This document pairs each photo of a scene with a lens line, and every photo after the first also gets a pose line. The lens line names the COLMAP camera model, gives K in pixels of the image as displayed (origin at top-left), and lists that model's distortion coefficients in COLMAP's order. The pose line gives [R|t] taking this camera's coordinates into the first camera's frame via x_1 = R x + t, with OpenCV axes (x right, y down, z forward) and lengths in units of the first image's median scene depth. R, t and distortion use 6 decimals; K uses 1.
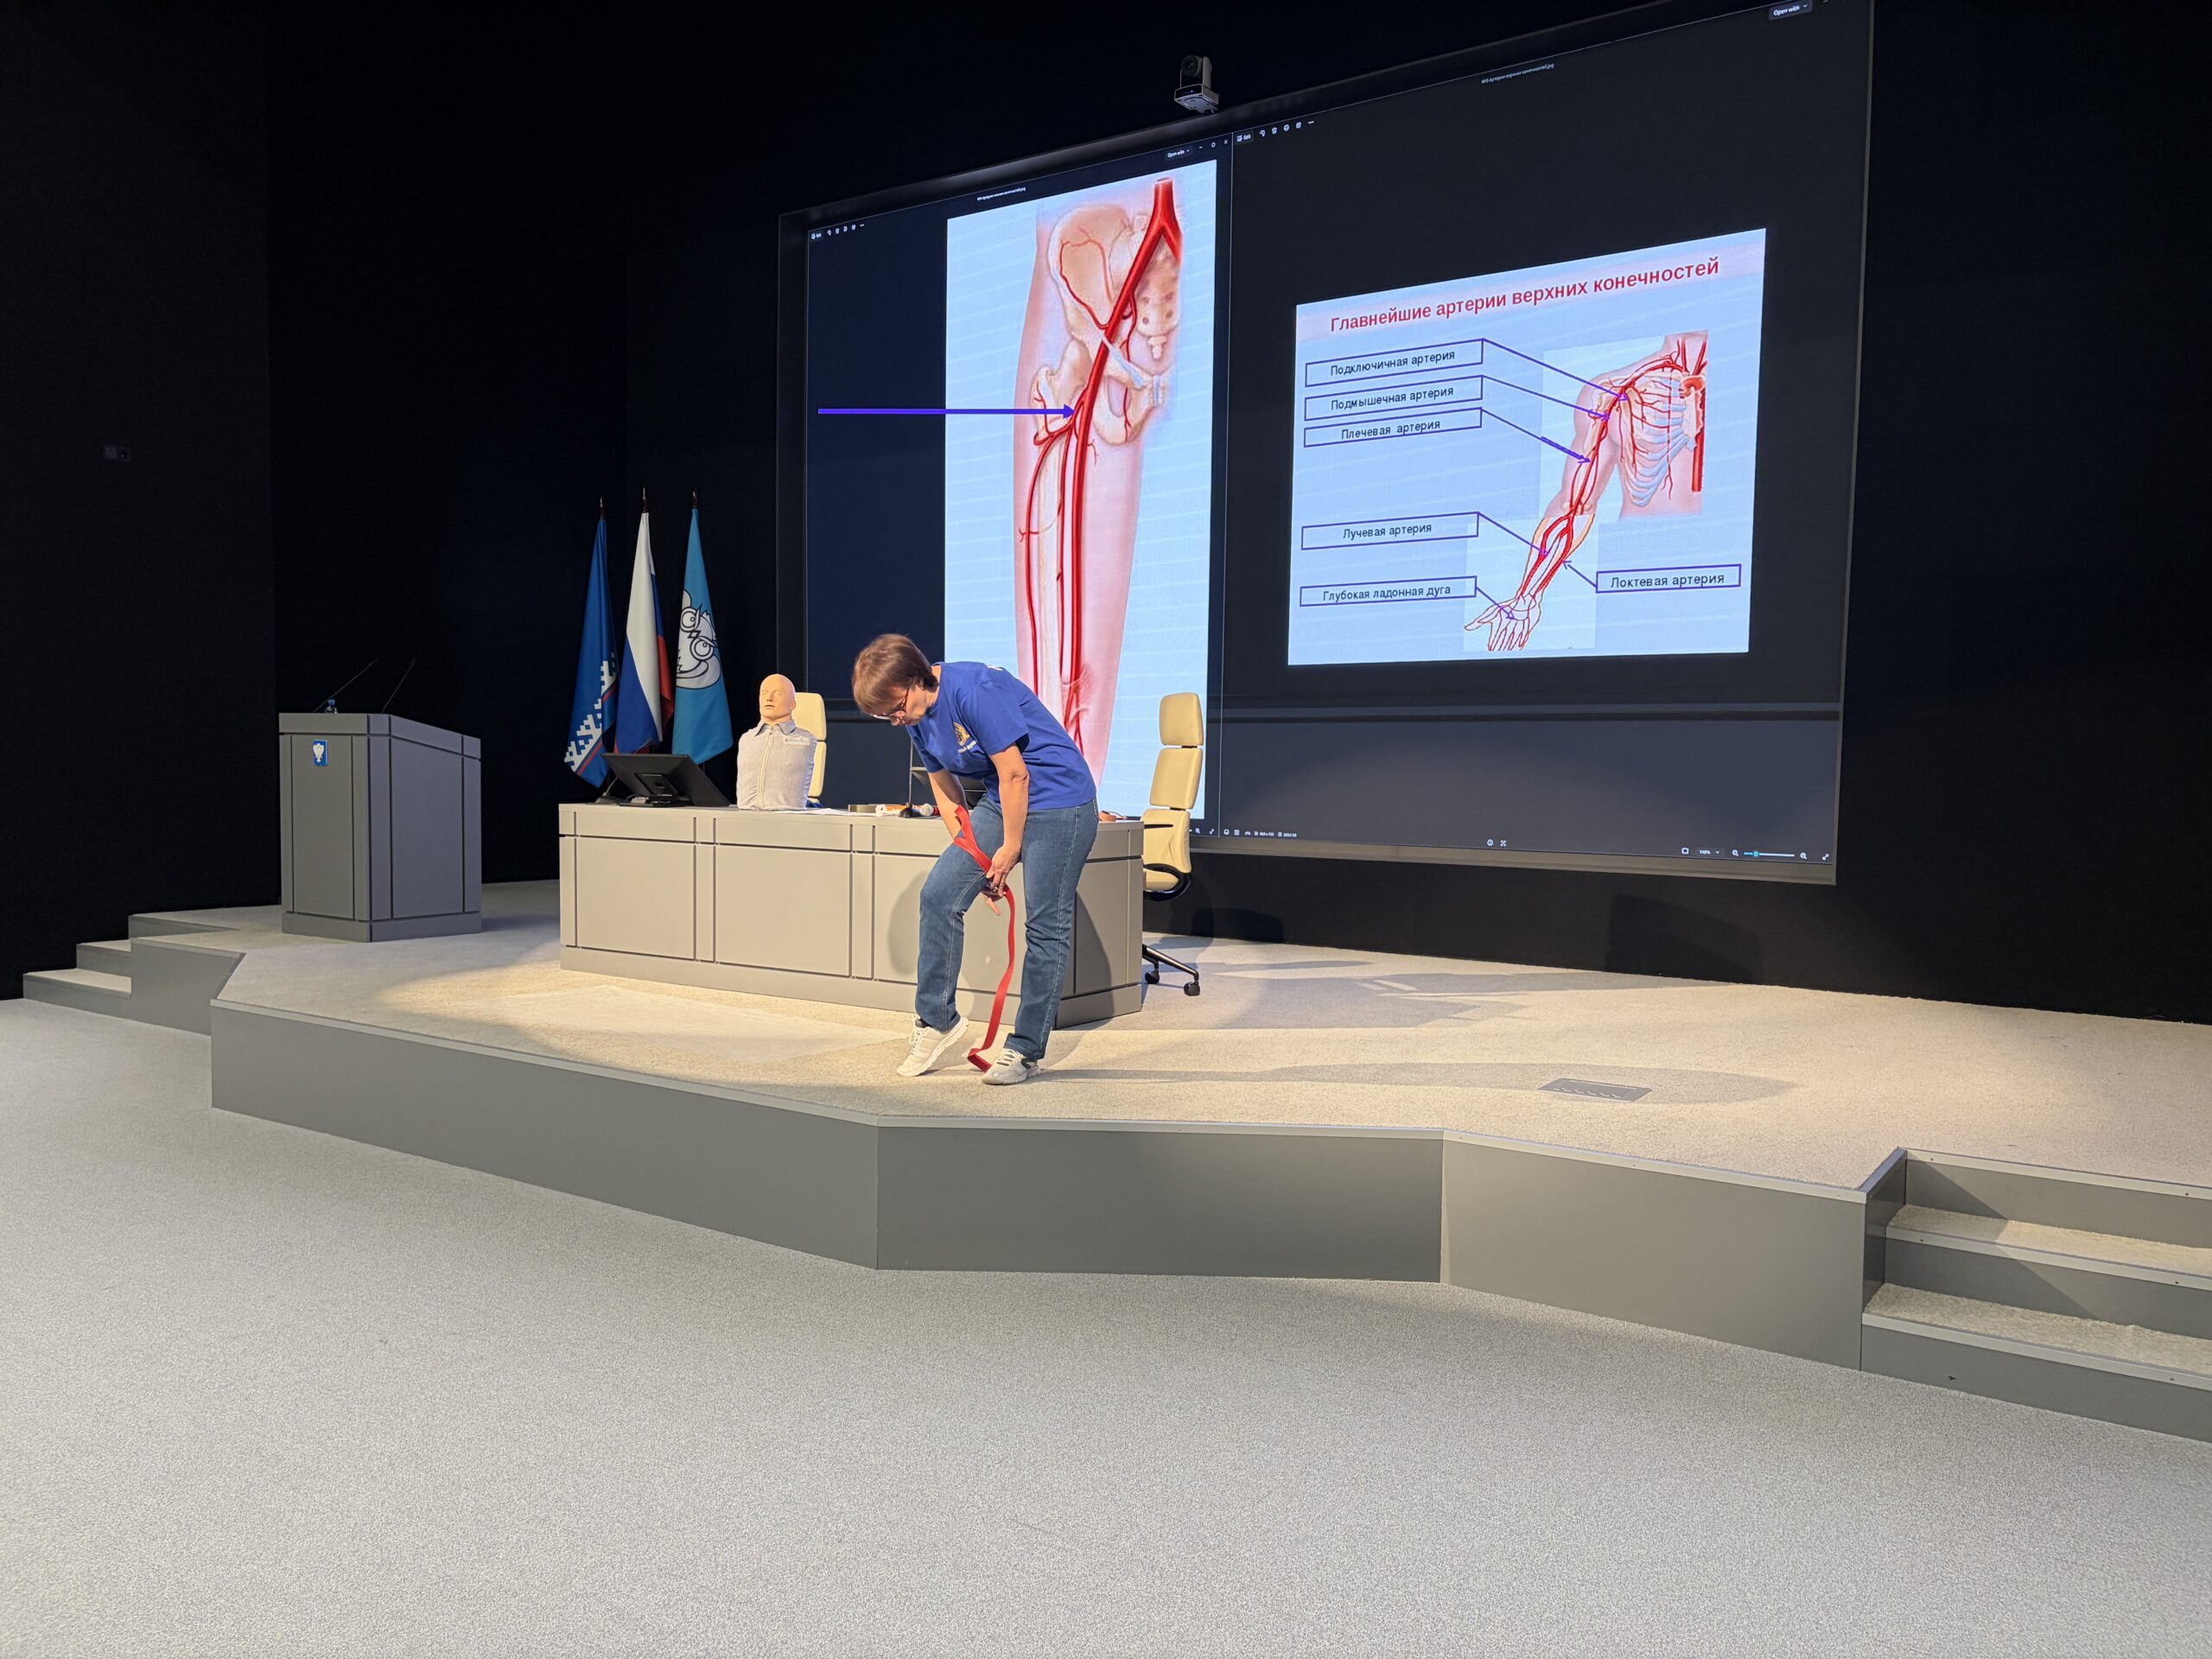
lens RADIAL K [[1654.5, 0, 1110.6], [0, 1654.5, 849.5], [0, 0, 1]] dist [0.060034, -0.071954]
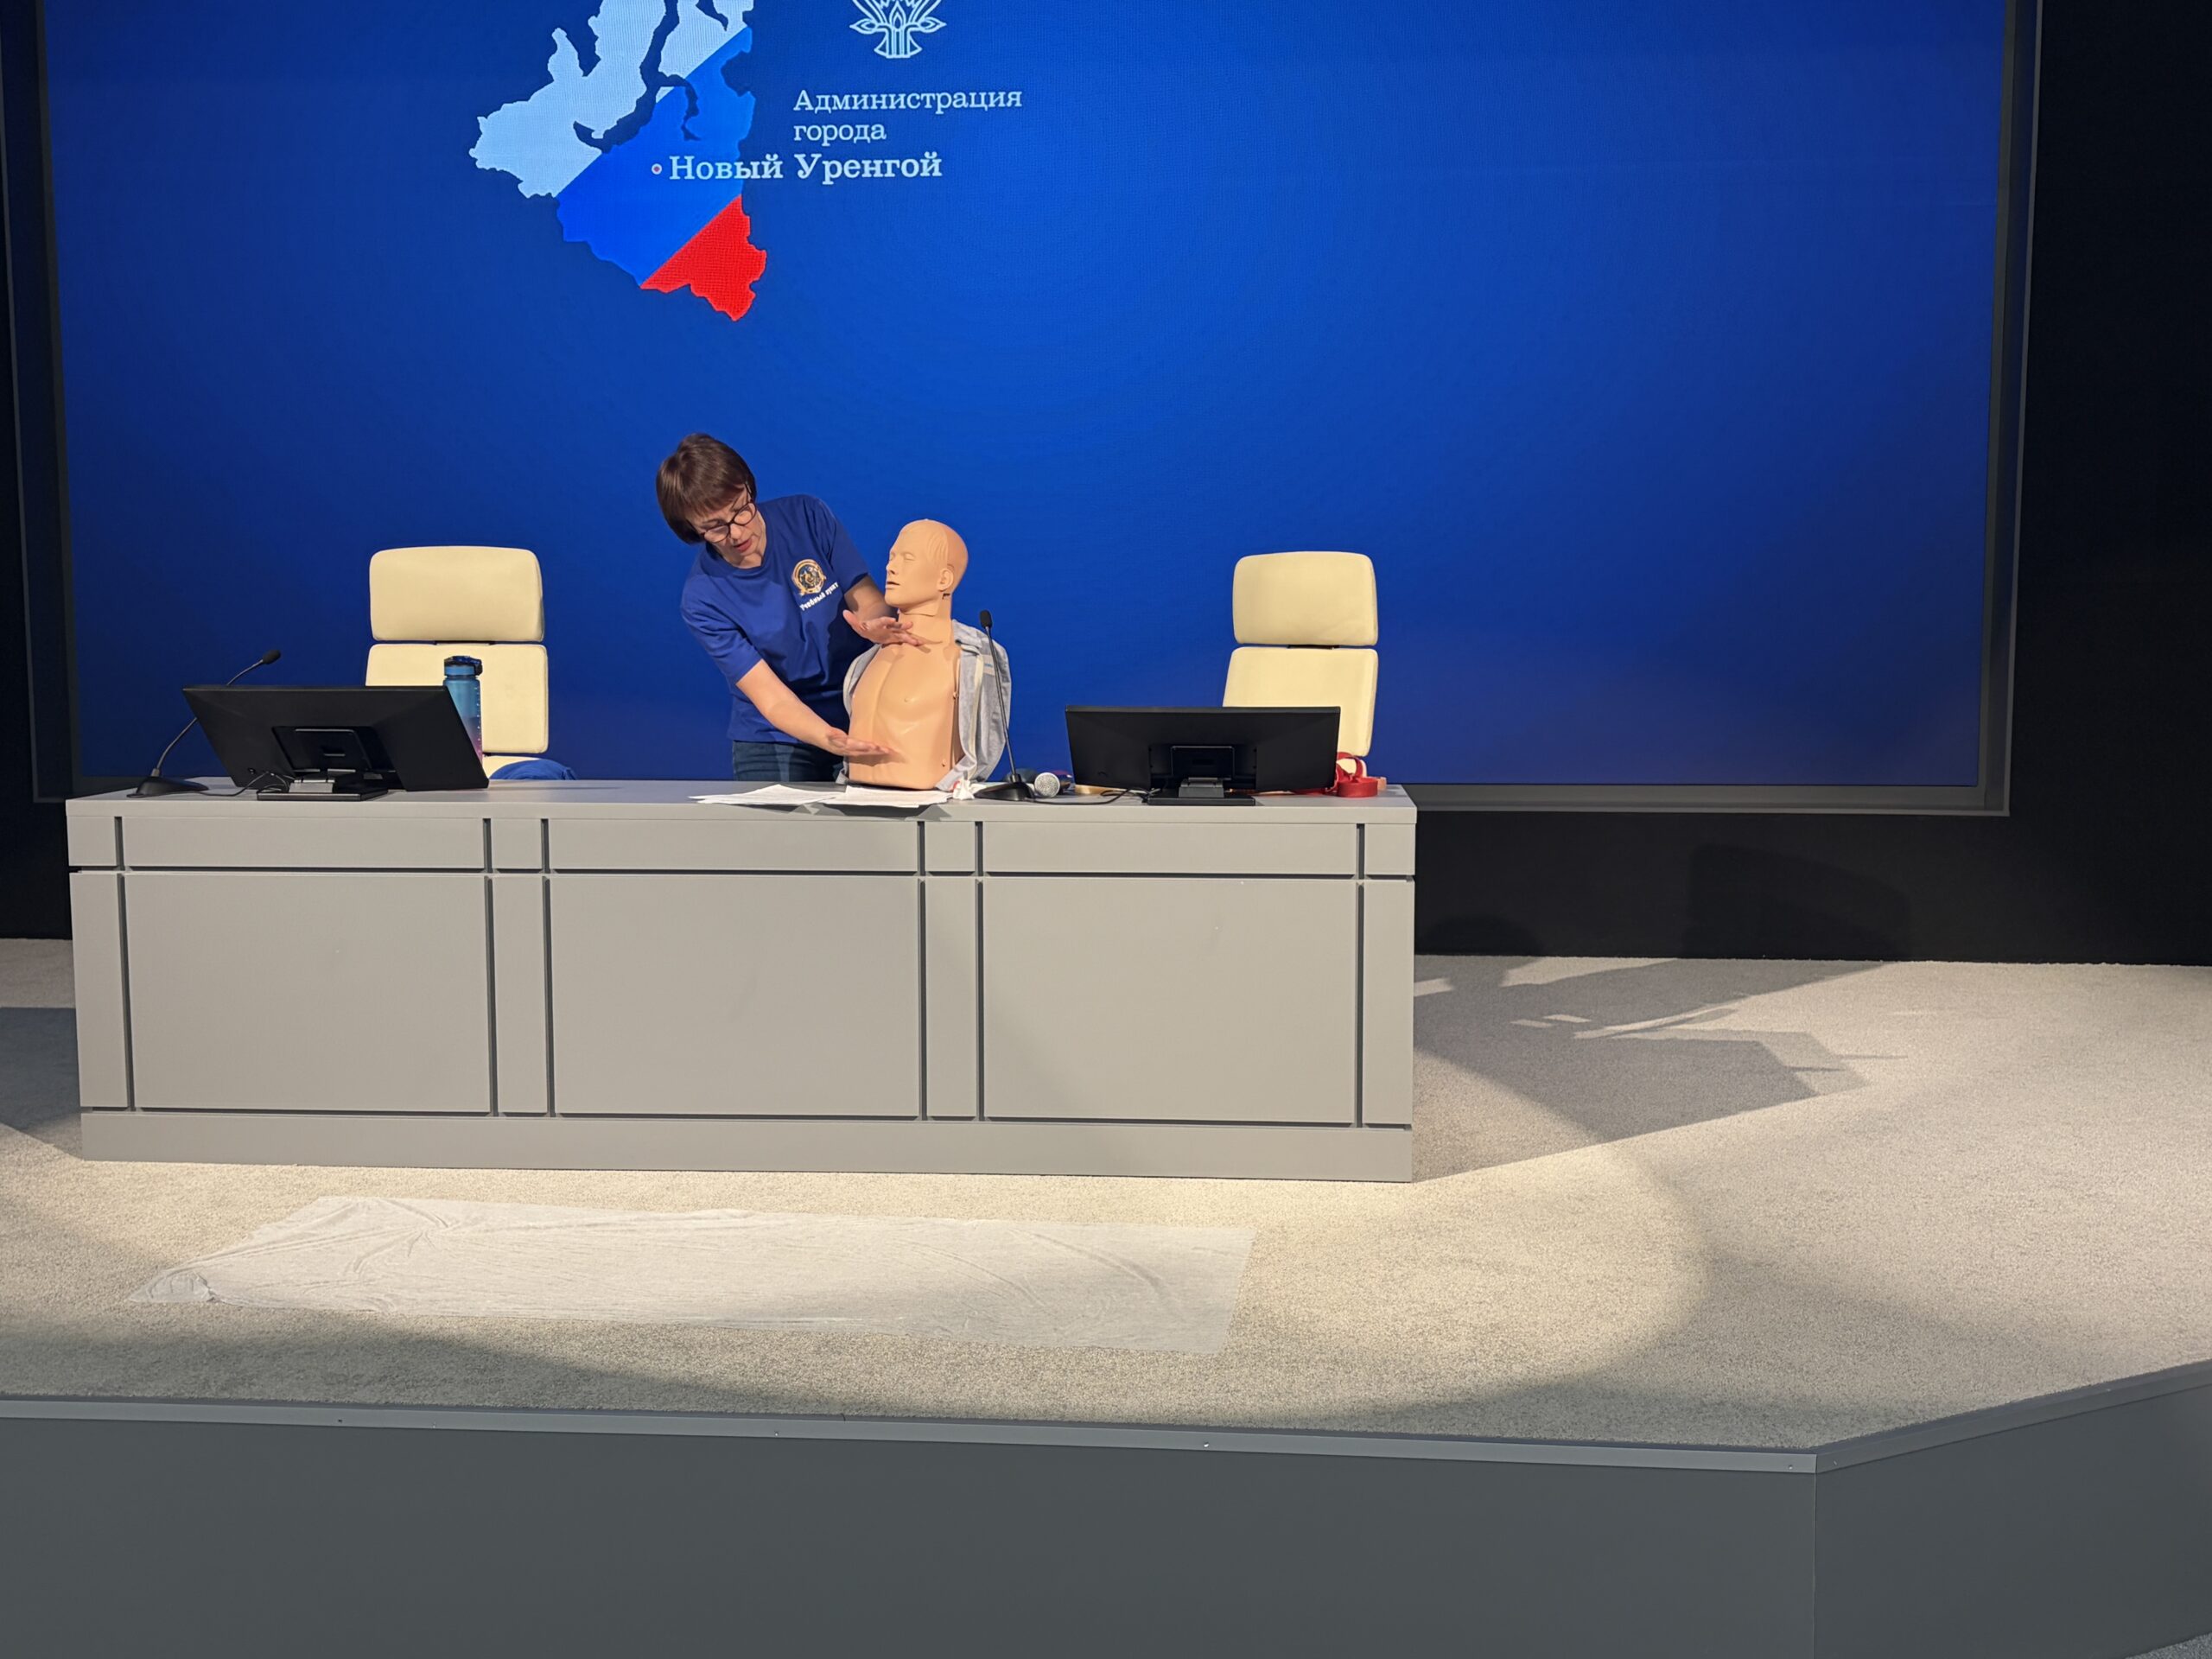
lens RADIAL K [[2329.2, 0, 1106.0], [0, 2329.2, 829.5], [0, 0, 1]] dist [0.035728, -0.013618]
pose [[0.869208, -0.060462, 0.490735, -0.350557], [0.039966, 0.997839, 0.052153, -0.036113], [-0.492828, -0.025719, 0.869746, 0.270946]]
